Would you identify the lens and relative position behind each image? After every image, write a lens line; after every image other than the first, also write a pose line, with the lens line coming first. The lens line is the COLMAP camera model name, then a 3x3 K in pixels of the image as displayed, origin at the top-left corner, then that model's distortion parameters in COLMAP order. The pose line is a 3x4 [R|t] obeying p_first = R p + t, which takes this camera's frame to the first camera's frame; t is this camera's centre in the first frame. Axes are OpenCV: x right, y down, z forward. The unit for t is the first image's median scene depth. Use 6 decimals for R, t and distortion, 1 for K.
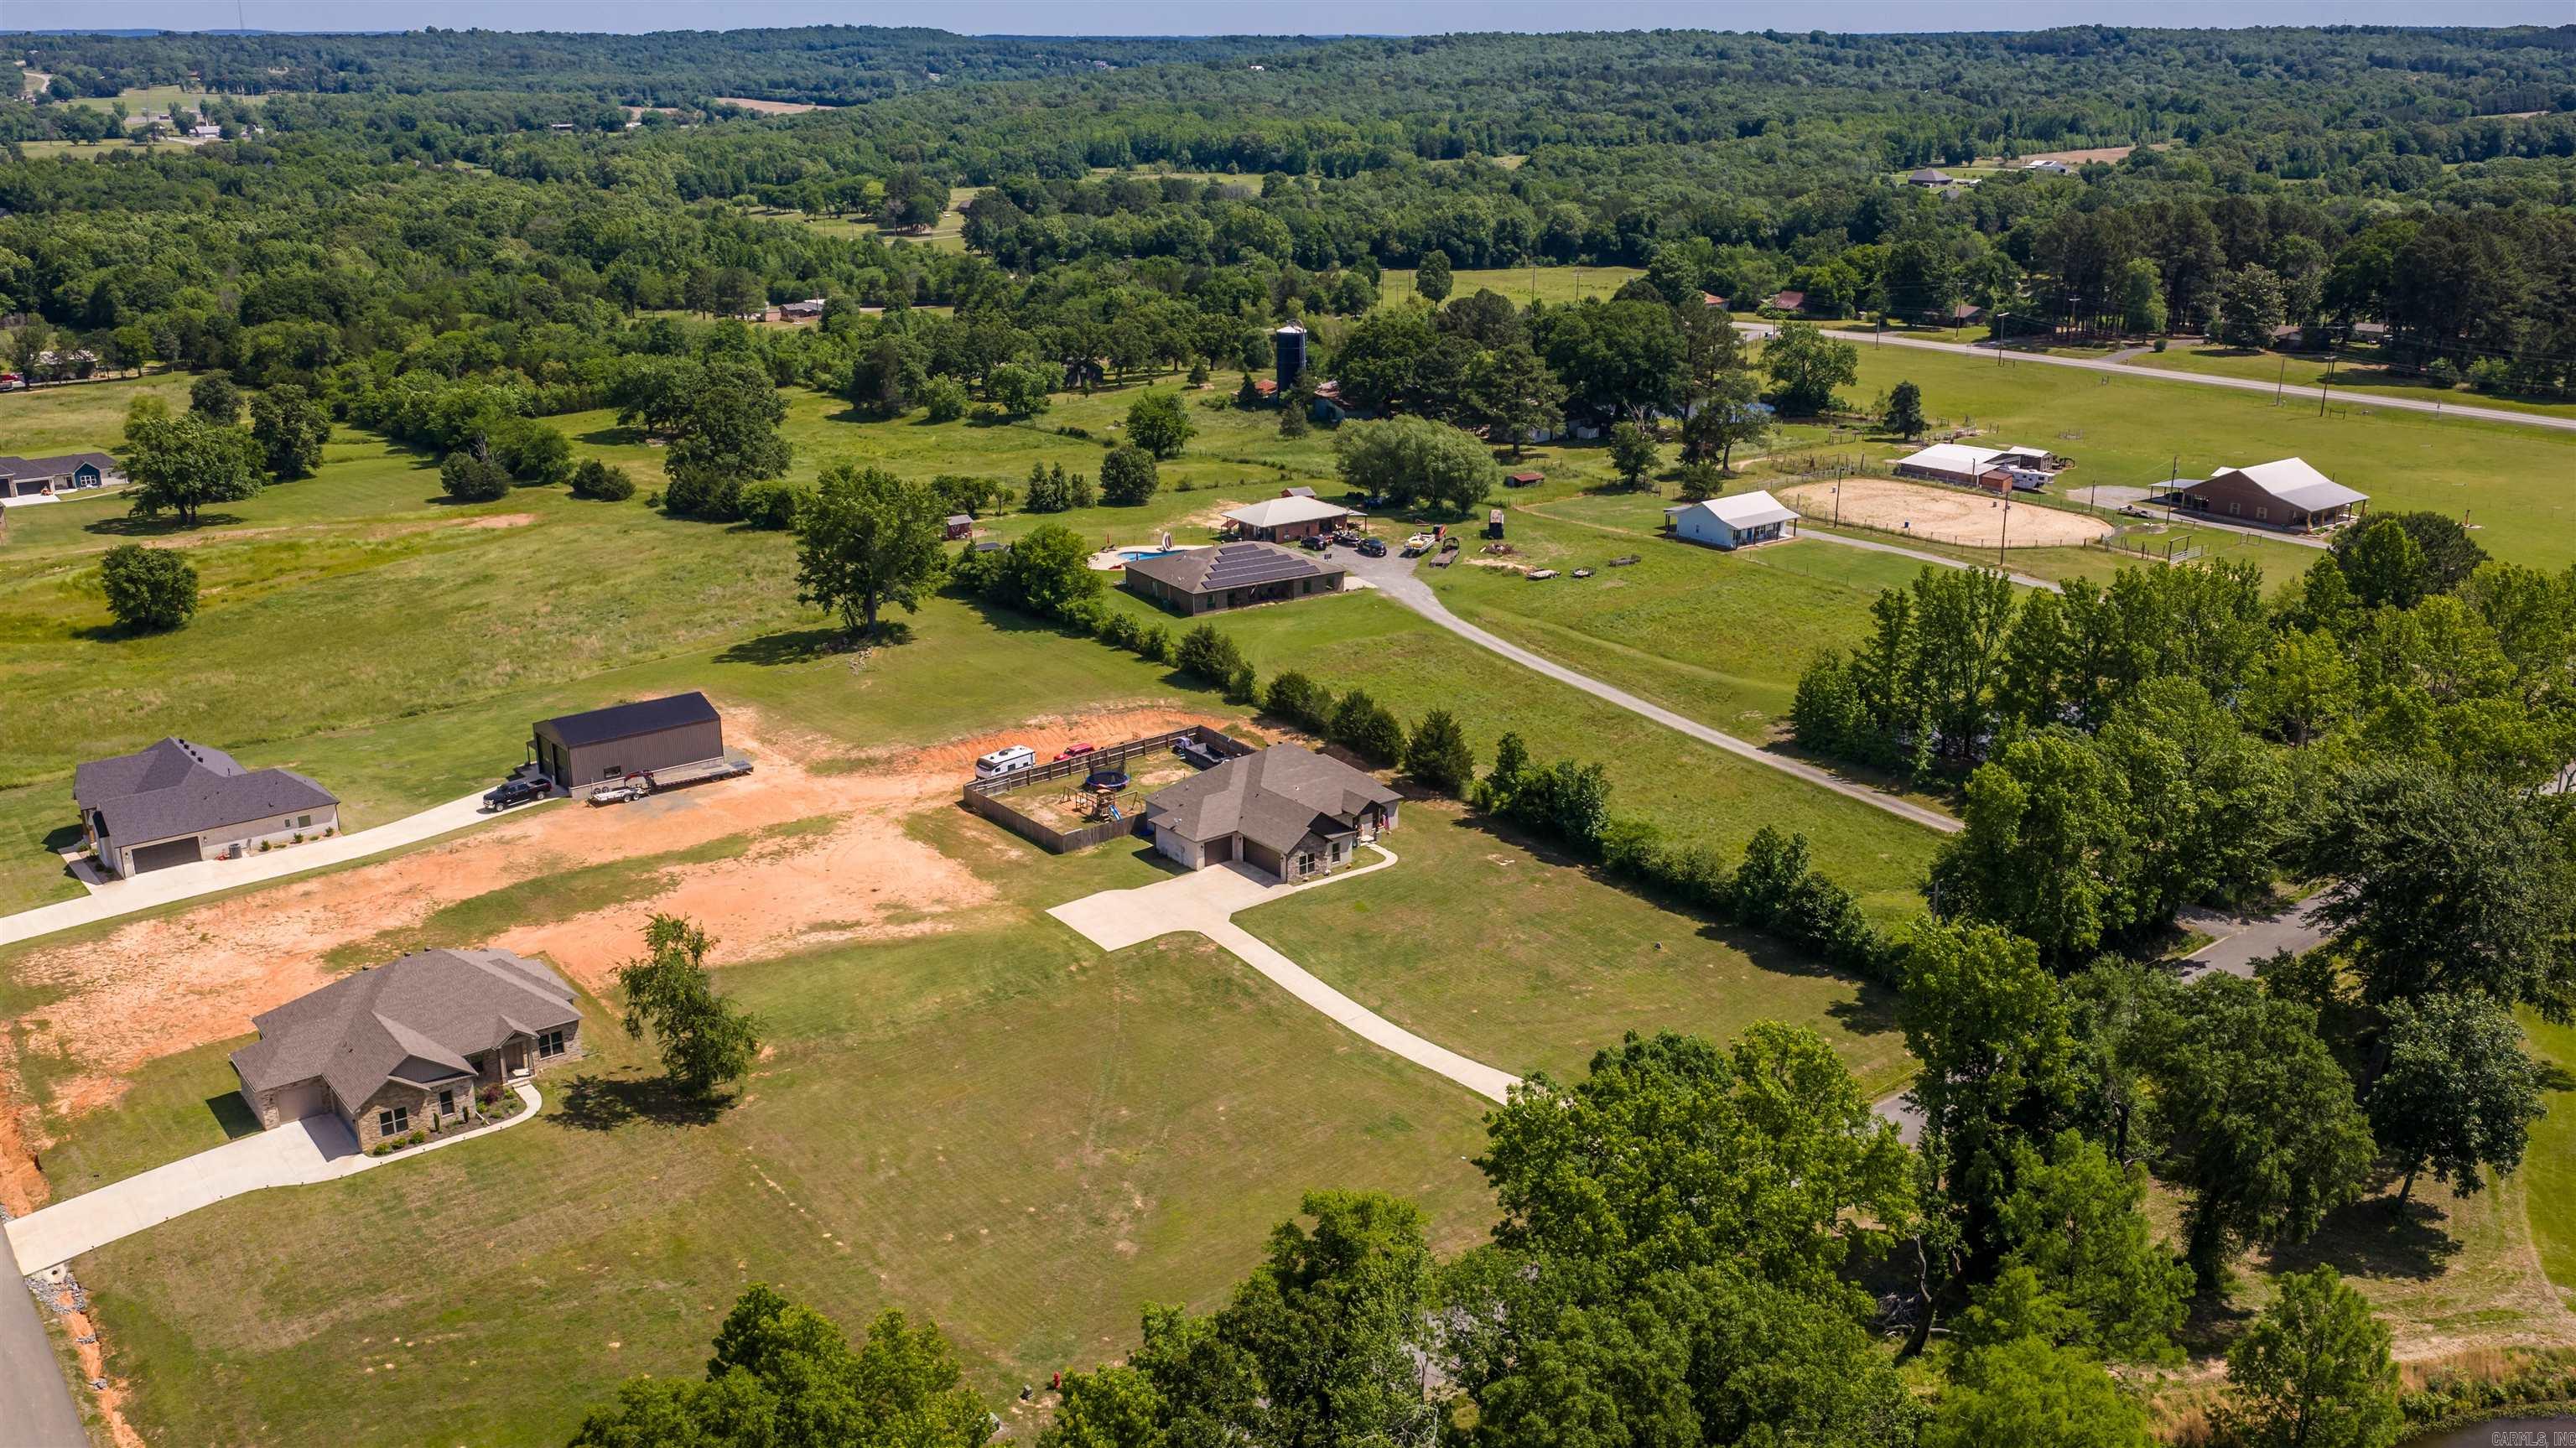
lens RADIAL K [[2161.6, 0, 1284.3], [0, 2161.6, 731.9], [0, 0, 1]] dist [0.029813, -0.055774]
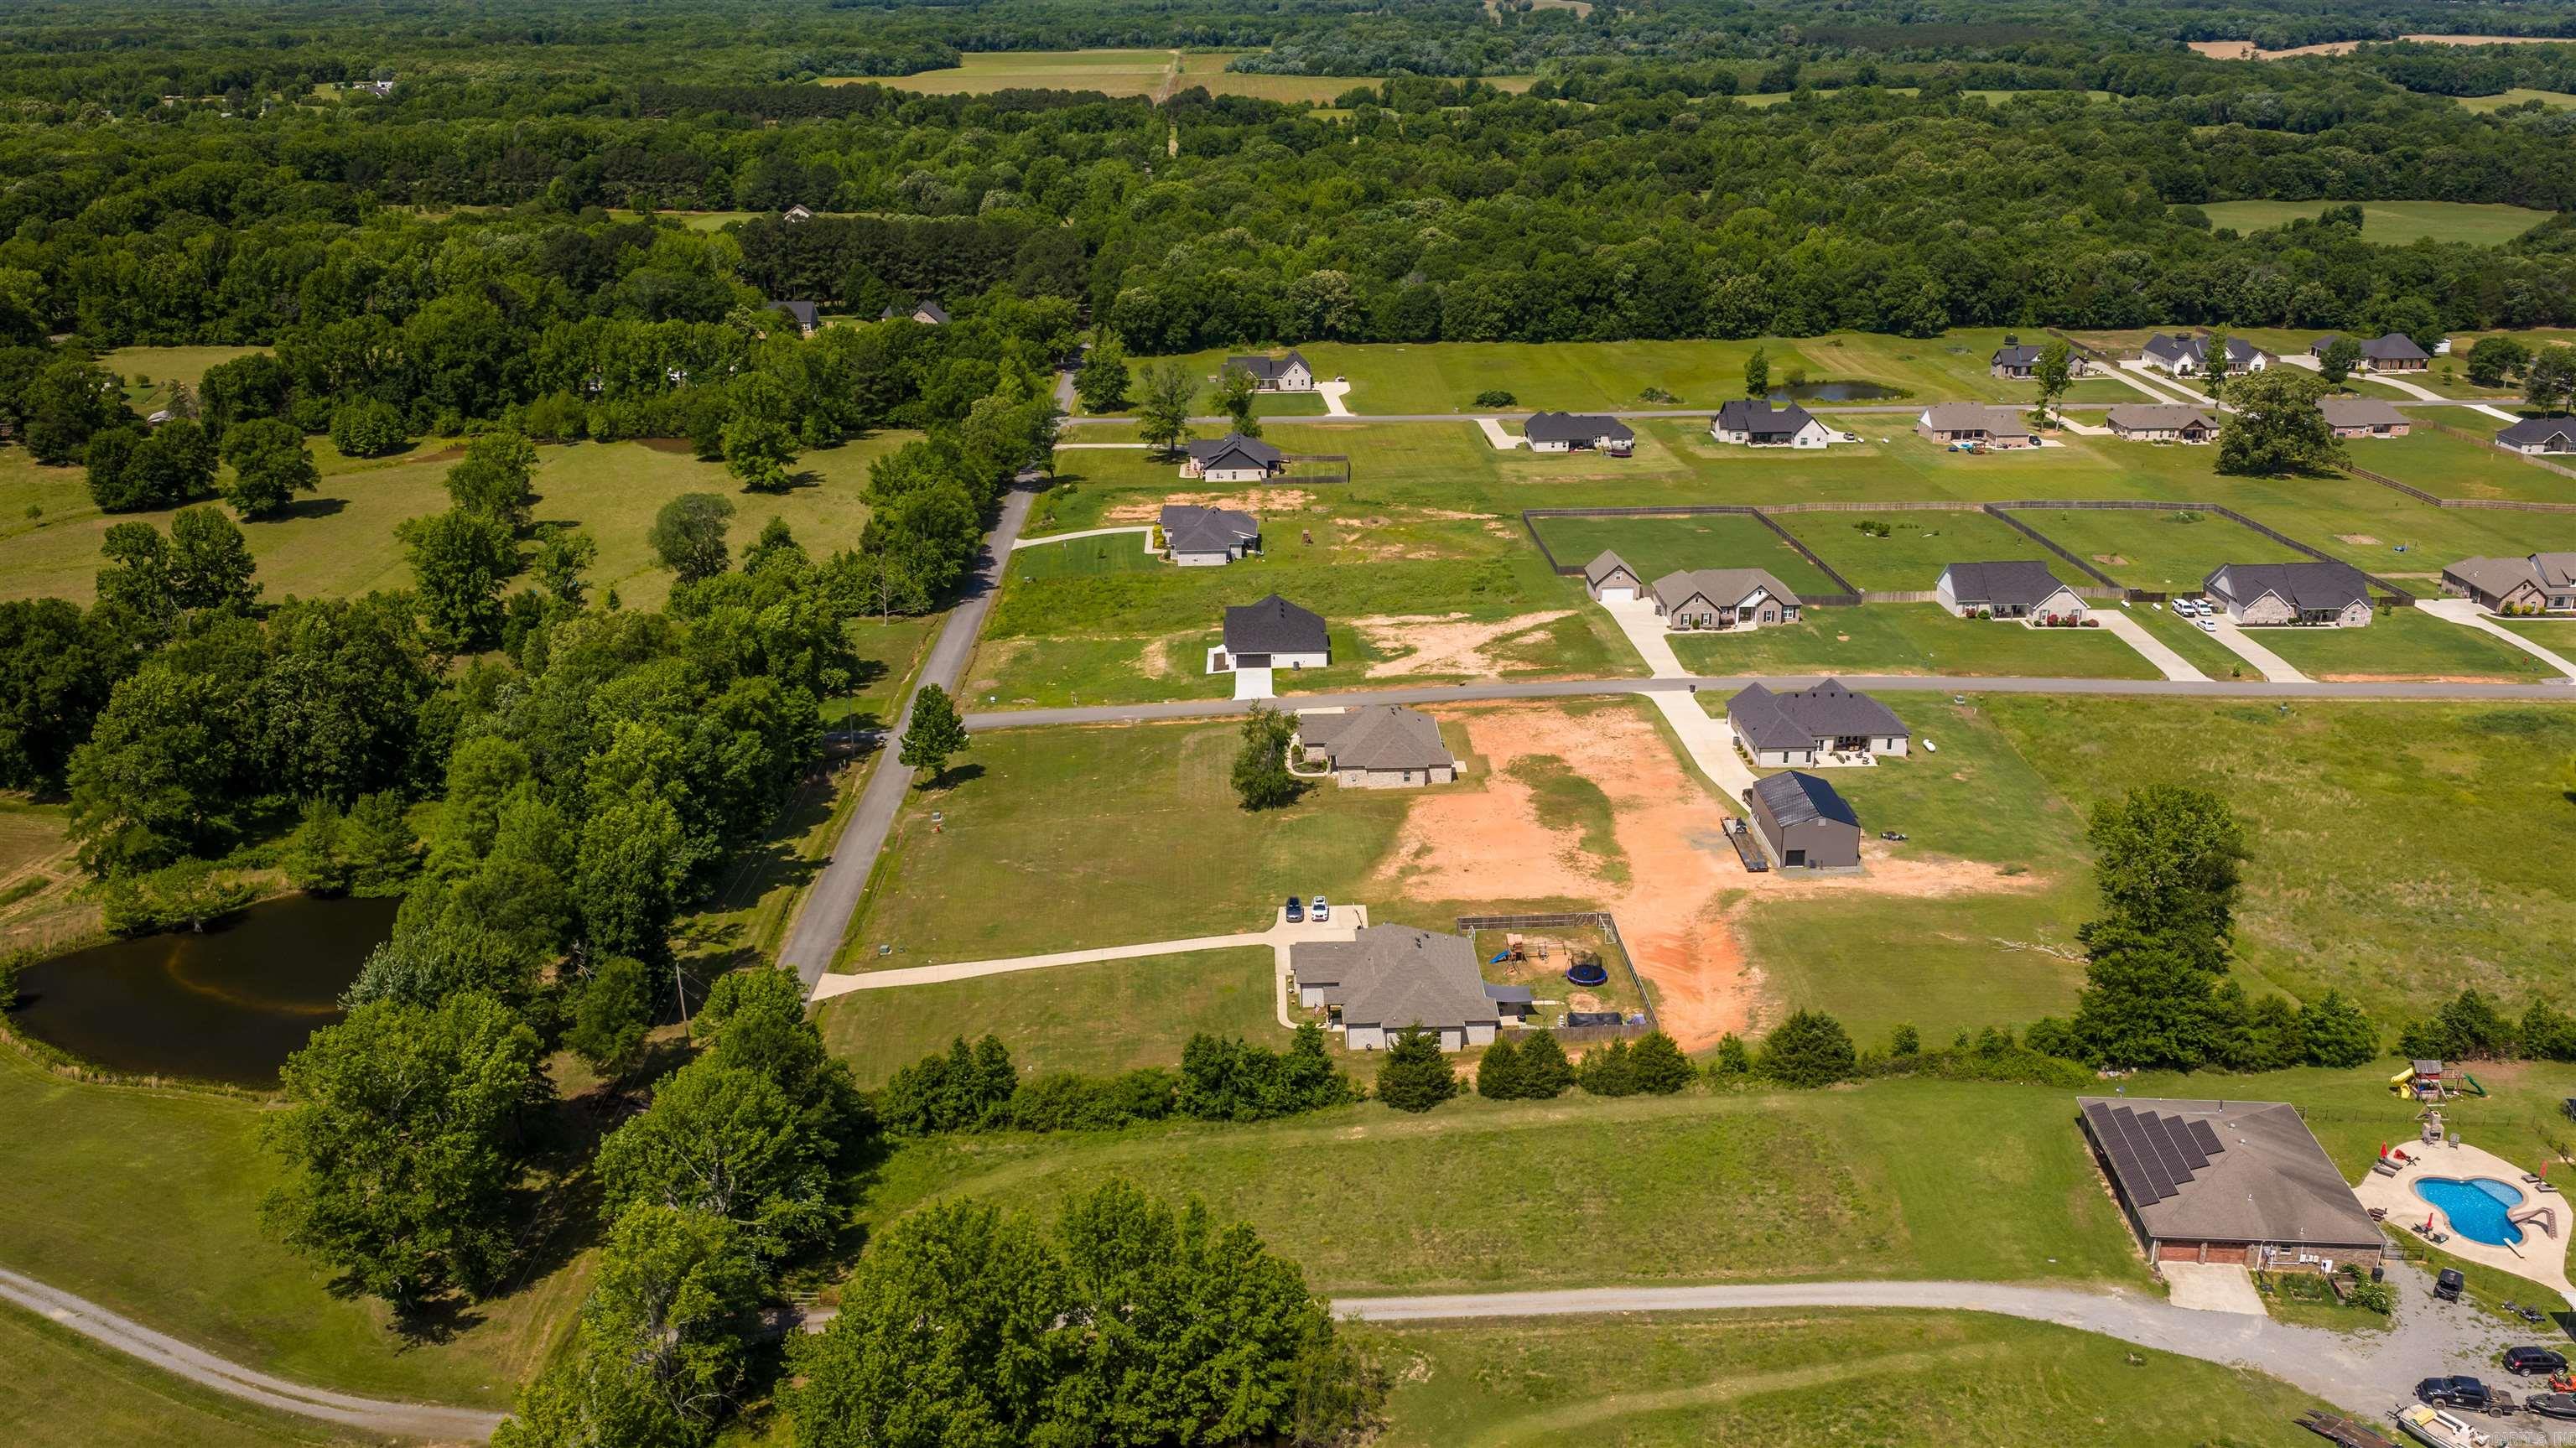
lens RADIAL K [[2161.6, 0, 1287.6], [0, 2161.6, 721.3], [0, 0, 1]] dist [0.029813, -0.055774]
pose [[-0.593062, 0.274454, -0.756936, 0.876025], [-0.236306, 0.839378, 0.489493, -0.639226], [0.769699, 0.469169, -0.432948, 1.413141]]
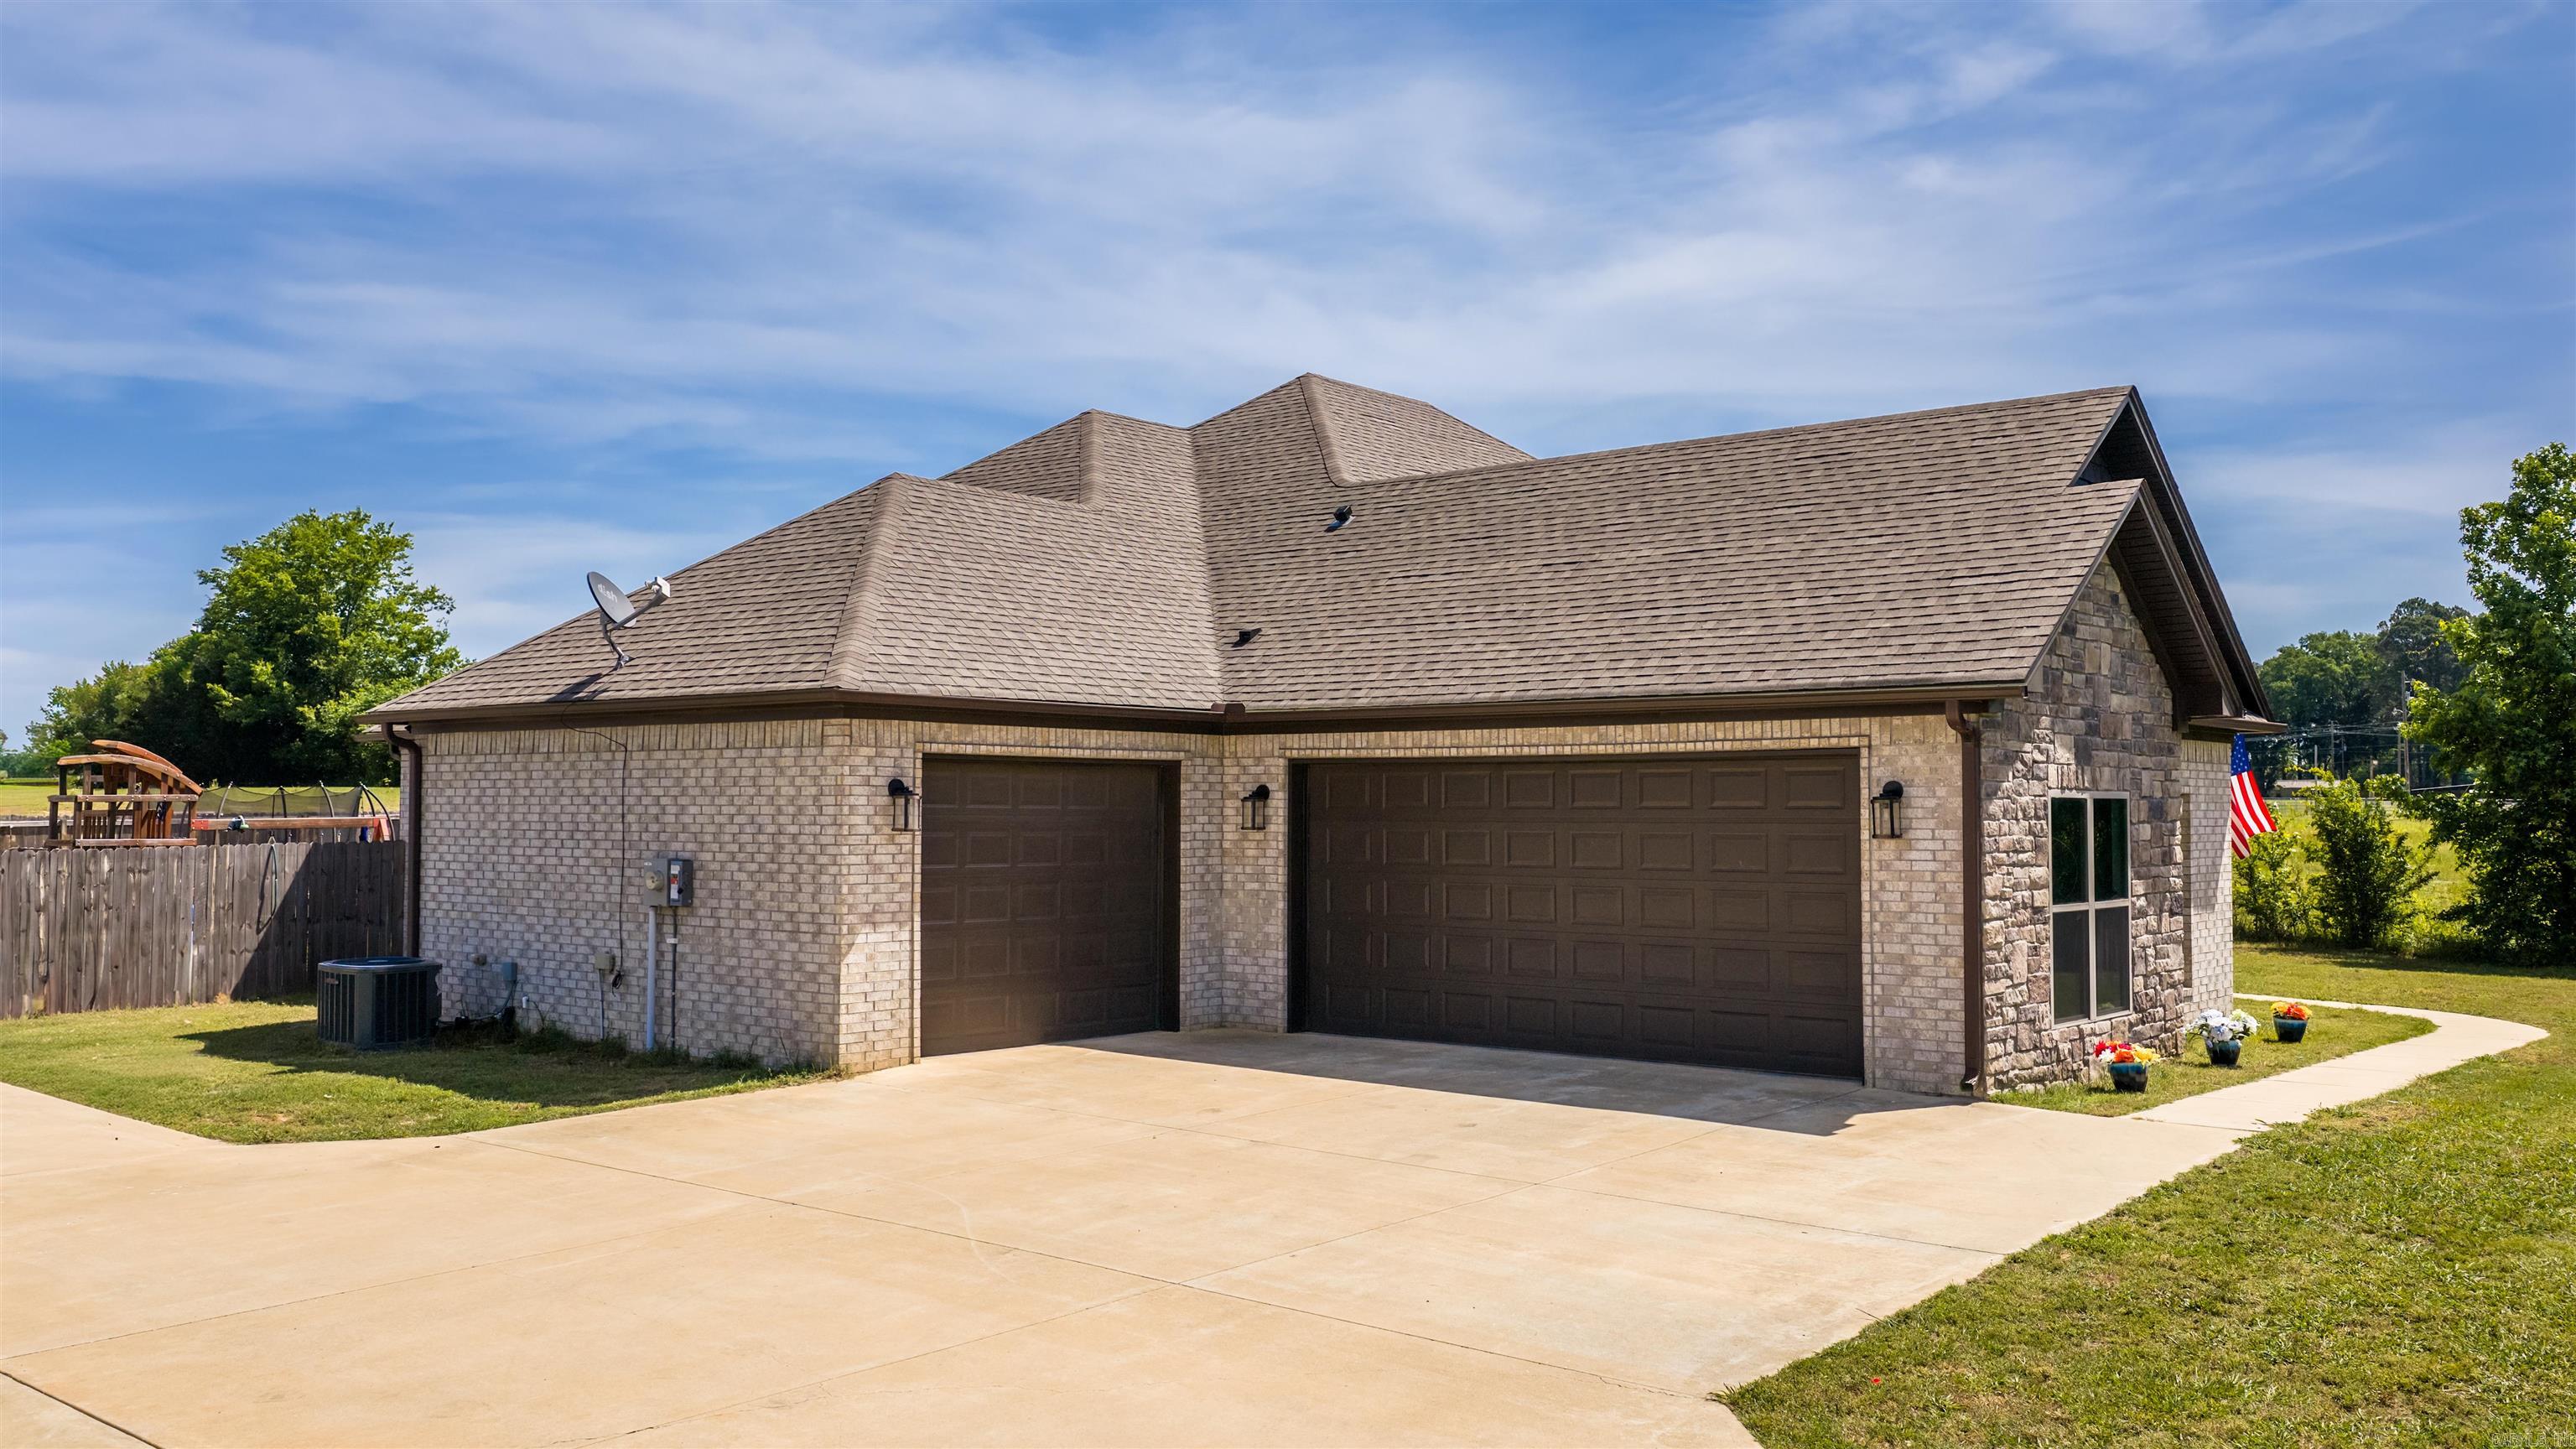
lens RADIAL K [[2161.7, 0, 1271.5], [0, 2161.7, 737.7], [0, 0, 1]] dist [0.029813, -0.055774]
pose [[0.977362, 0.011014, 0.211289, -0.041015], [0.060741, 0.941998, -0.330075, 0.079475], [-0.202669, 0.335436, 0.920004, 0.888587]]
